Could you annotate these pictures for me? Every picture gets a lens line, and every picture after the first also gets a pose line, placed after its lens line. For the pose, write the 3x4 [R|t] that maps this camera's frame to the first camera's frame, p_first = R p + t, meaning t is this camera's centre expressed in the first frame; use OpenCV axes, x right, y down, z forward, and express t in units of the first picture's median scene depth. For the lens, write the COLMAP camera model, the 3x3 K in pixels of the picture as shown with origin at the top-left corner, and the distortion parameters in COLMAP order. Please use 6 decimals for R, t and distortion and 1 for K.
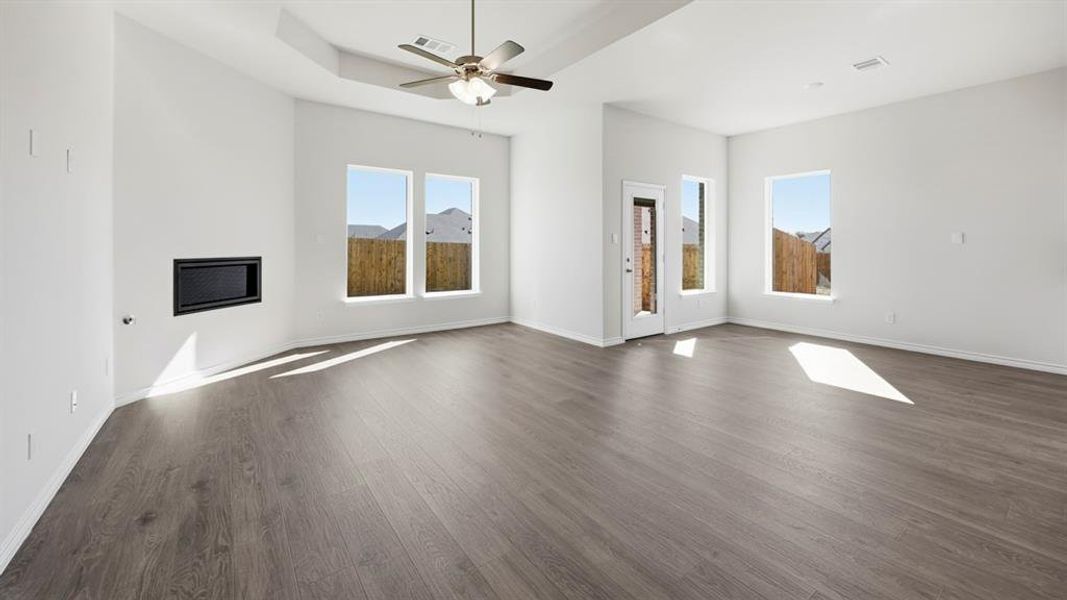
lens RADIAL K [[422.5, 0, 533.5], [0, 422.5, 300.0], [0, 0, 1]] dist [-0.000716, -0.000032]
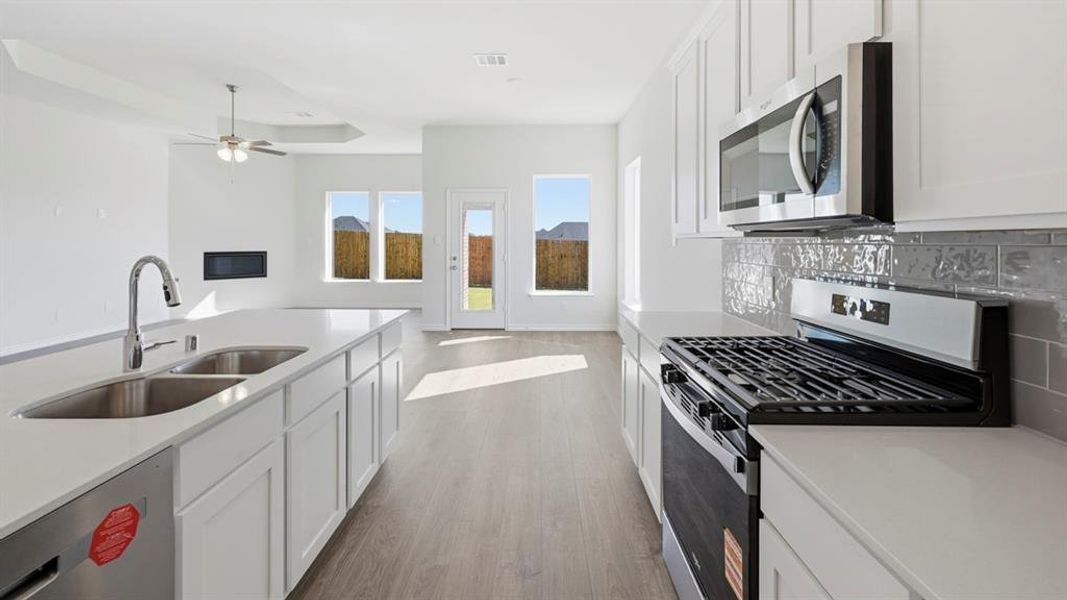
lens RADIAL K [[422.5, 0, 533.5], [0, 422.5, 300.0], [0, 0, 1]] dist [-0.000716, -0.000032]
pose [[0.800180, 0.081087, -0.594253, 1.079336], [-0.077022, 0.996507, 0.032263, -0.036337], [0.594793, 0.019955, 0.803631, 0.217667]]
